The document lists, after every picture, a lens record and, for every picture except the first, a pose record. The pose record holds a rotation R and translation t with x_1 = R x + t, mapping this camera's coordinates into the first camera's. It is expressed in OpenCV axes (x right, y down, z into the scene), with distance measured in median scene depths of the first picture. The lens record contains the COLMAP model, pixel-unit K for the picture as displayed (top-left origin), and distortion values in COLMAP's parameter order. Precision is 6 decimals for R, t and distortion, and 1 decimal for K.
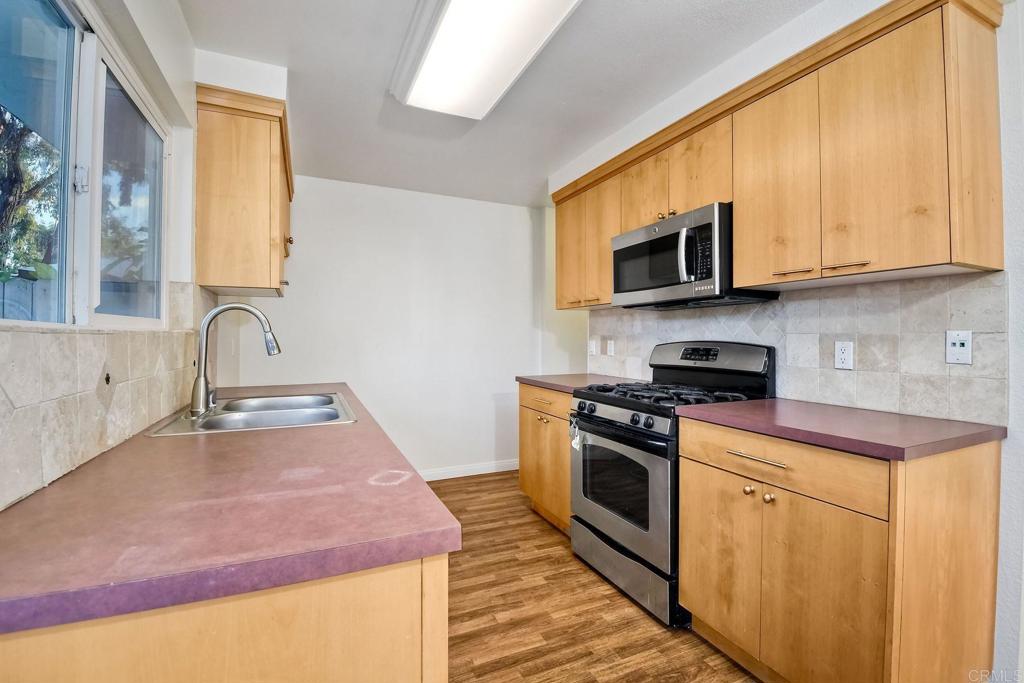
lens RADIAL K [[456.8, 0, 512.0], [0, 456.8, 341.5], [0, 0, 1]] dist [-0.029176, -0.001066]
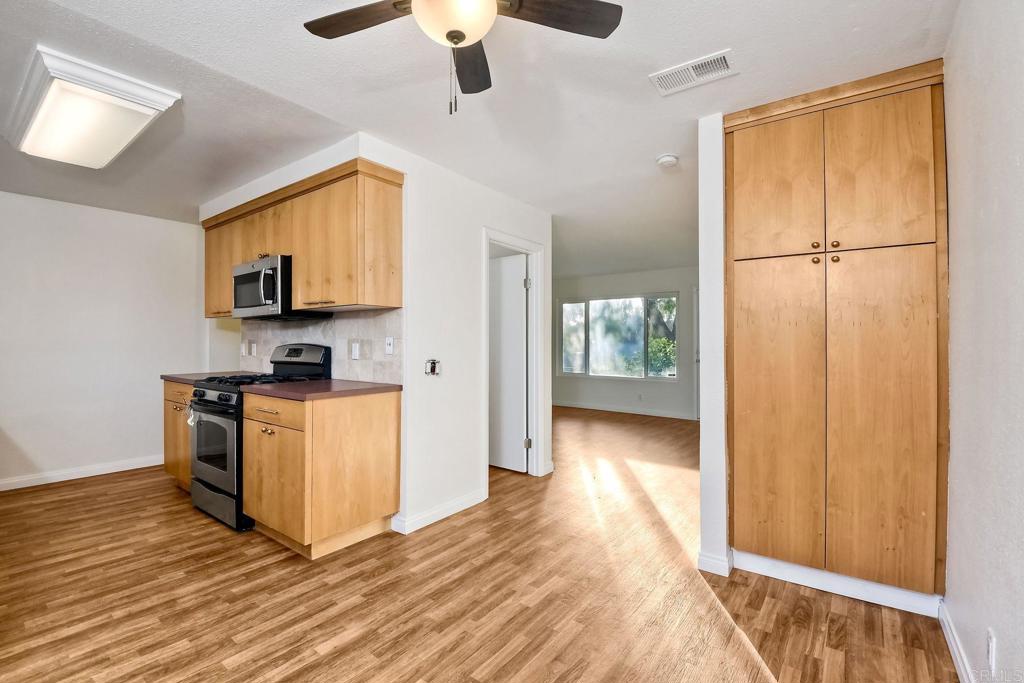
lens RADIAL K [[456.8, 0, 512.0], [0, 456.8, 341.5], [0, 0, 1]] dist [-0.029176, -0.001066]
pose [[0.871780, -0.003999, 0.489882, 0.351493], [0.008114, 0.999947, -0.006276, 0.007682], [-0.489831, 0.009446, 0.871766, -0.675187]]
